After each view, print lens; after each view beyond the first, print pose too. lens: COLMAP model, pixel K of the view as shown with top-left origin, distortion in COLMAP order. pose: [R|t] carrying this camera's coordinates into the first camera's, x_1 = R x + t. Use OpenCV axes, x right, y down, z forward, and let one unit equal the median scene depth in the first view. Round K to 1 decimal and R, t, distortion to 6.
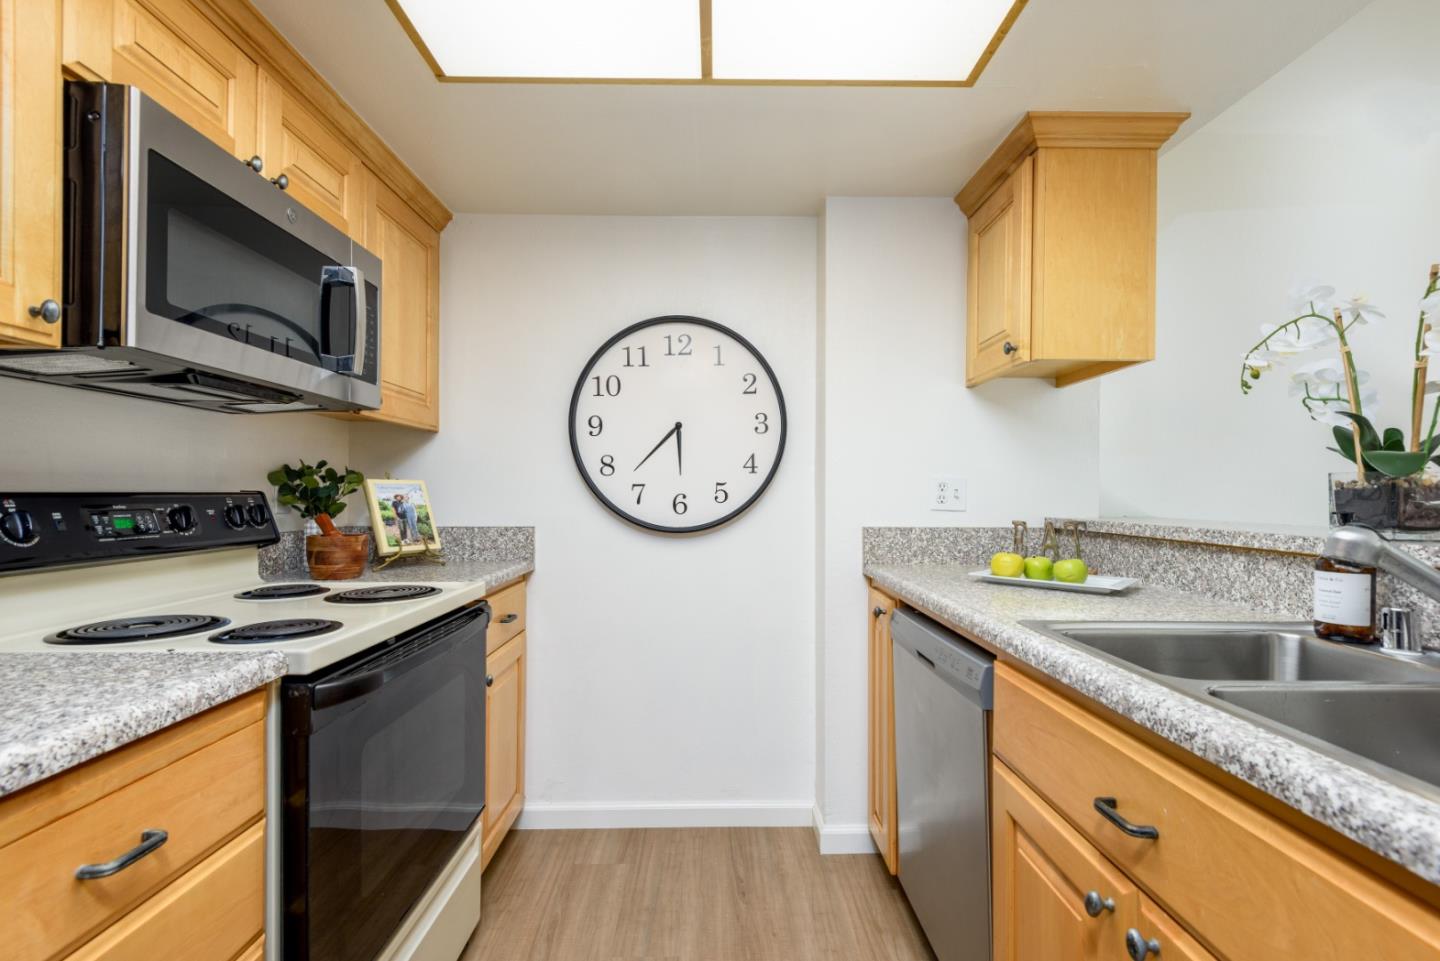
lens RADIAL K [[656.6, 0, 714.1], [0, 656.6, 492.7], [0, 0, 1]] dist [0.021038, -0.003085]
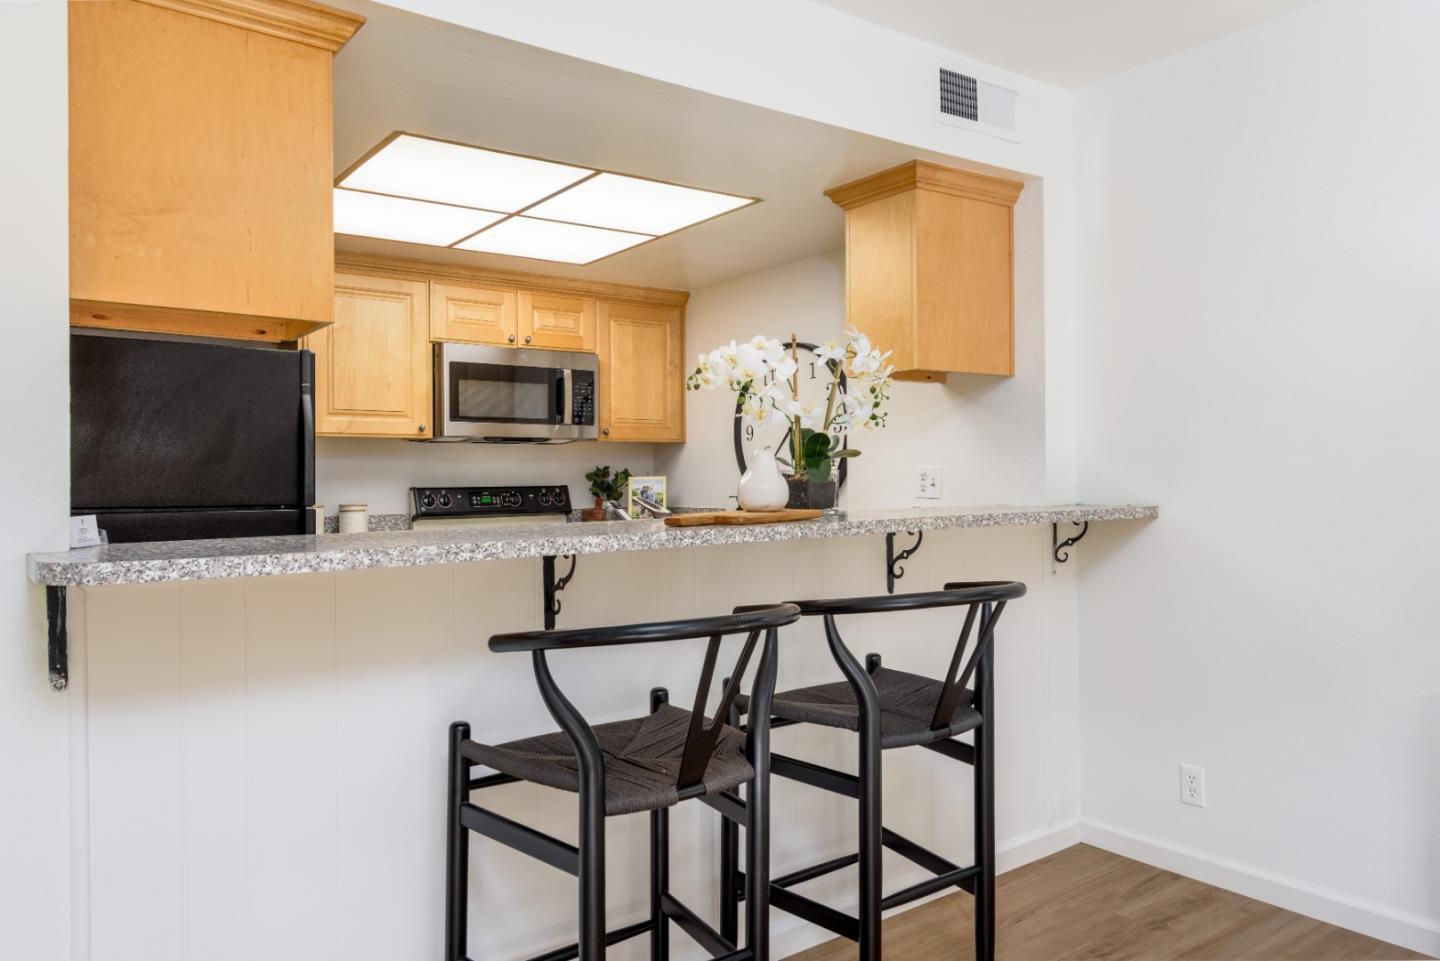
lens RADIAL K [[1015.2, 0, 720.1], [0, 1015.2, 483.4], [0, 0, 1]] dist [0.002559, 0.000067]
pose [[0.589359, -0.007316, -0.807838, 1.792016], [0.014147, 0.999899, 0.001266, -0.004502], [0.807747, -0.012175, 0.589403, -0.315914]]
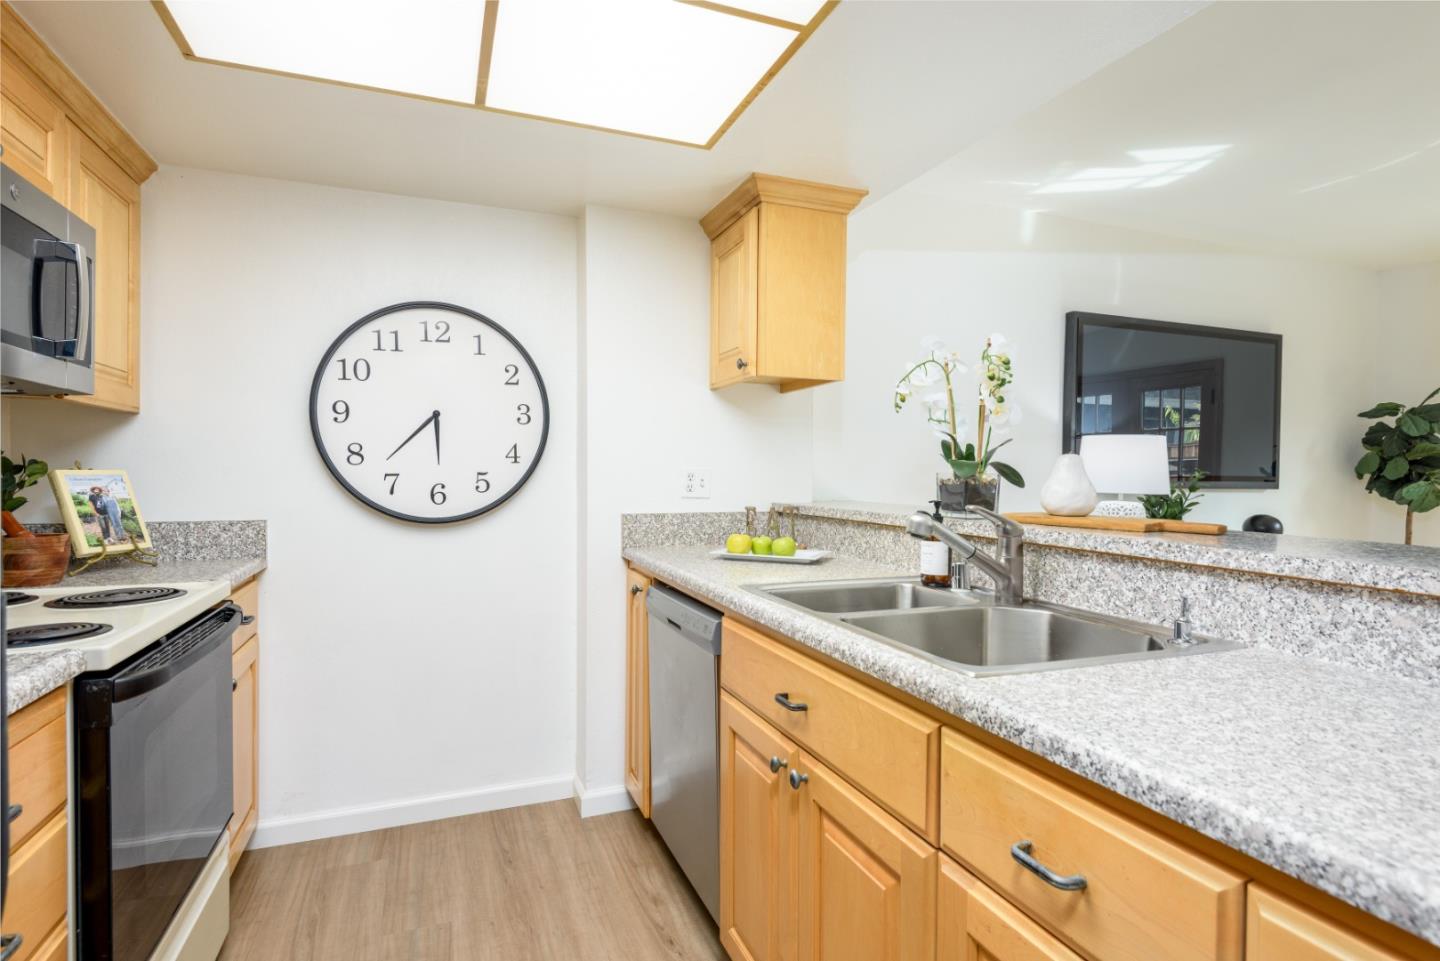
lens RADIAL K [[755.0, 0, 717.5], [0, 755.0, 487.4], [0, 0, 1]] dist [0.016608, -0.006913]
pose [[0.936413, -0.006605, 0.350838, -0.071936], [-0.001882, 0.999714, 0.023846, -0.025231], [-0.350895, -0.022990, 0.936132, -0.259154]]
